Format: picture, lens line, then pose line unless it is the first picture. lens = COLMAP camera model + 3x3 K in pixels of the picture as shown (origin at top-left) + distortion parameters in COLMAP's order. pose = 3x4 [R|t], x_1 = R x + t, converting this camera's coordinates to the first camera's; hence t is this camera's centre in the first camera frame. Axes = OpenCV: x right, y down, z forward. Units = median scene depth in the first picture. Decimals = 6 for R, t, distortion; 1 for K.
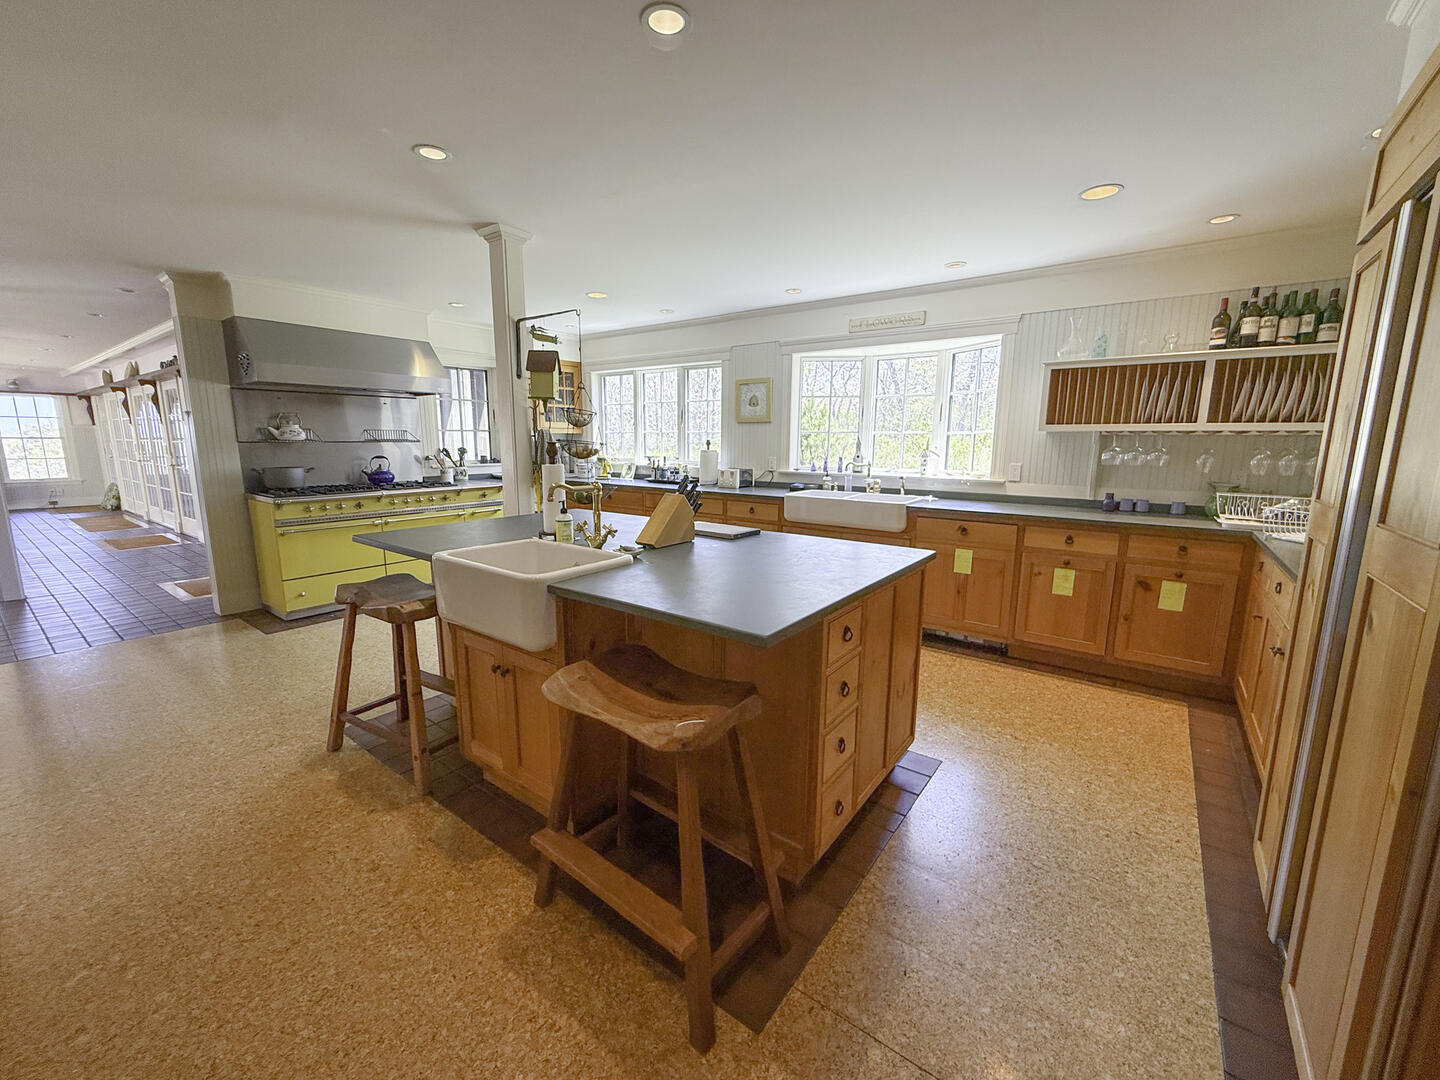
lens RADIAL K [[590.2, 0, 713.6], [0, 590.2, 537.0], [0, 0, 1]] dist [0.000042, 0.000096]
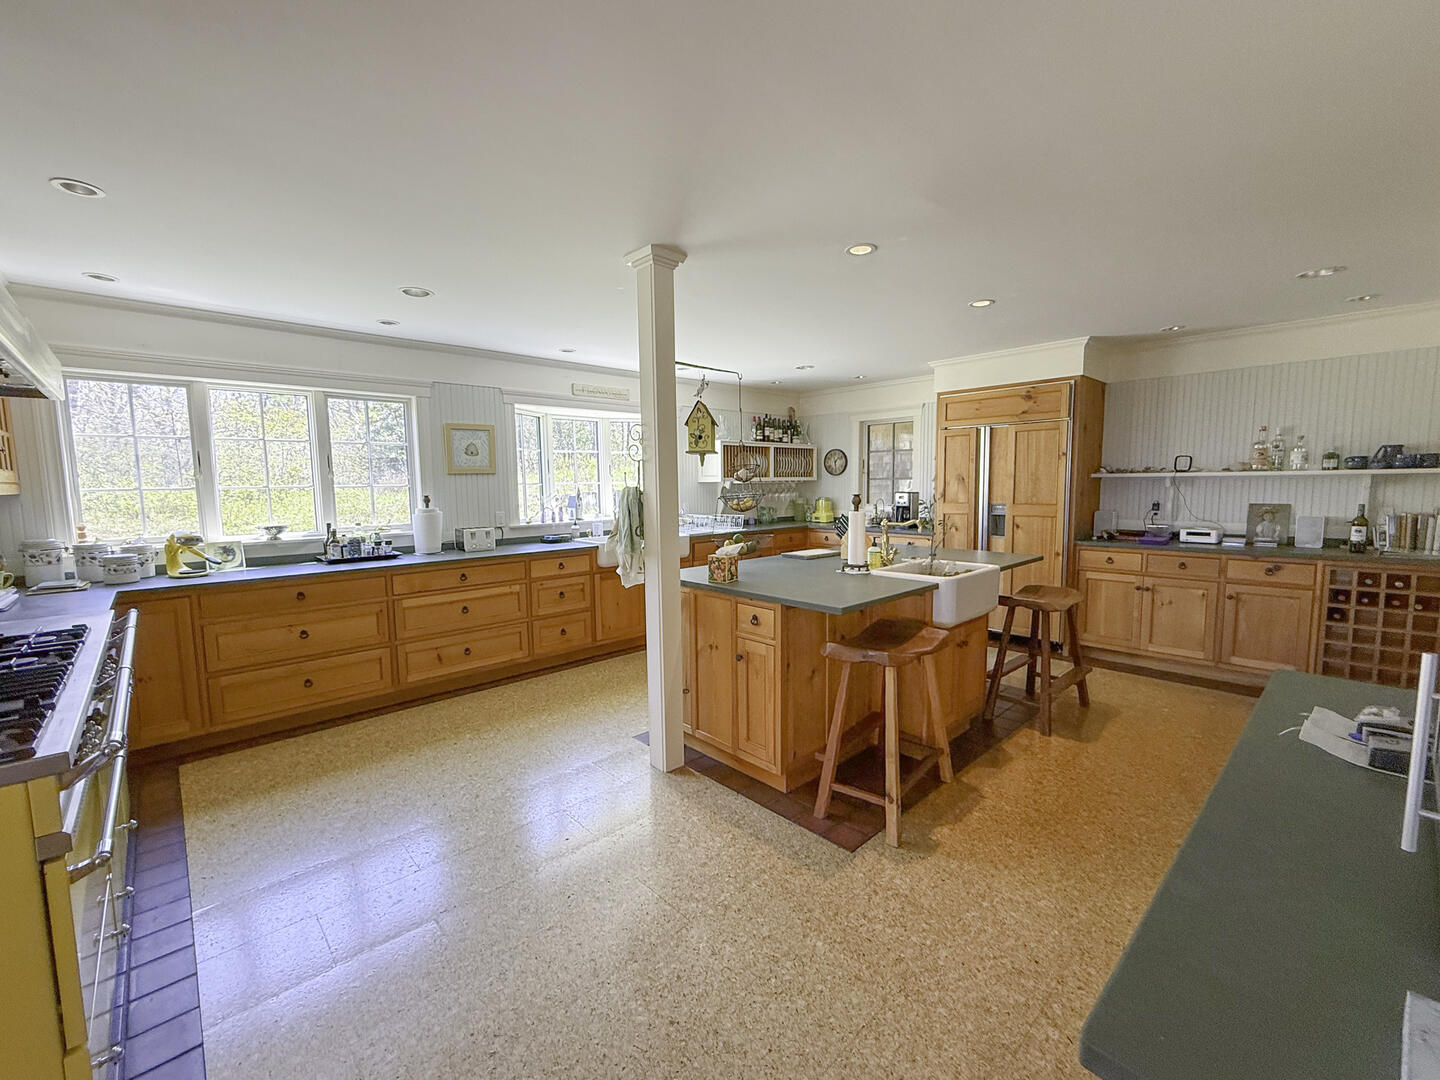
lens RADIAL K [[590.2, 0, 713.6], [0, 590.2, 537.0], [0, 0, 1]] dist [0.000042, 0.000096]
pose [[0.170109, -0.099192, 0.980420, -0.738885], [0.178860, 0.981503, 0.068269, -0.100425], [-0.969057, 0.163745, 0.184704, 0.518143]]
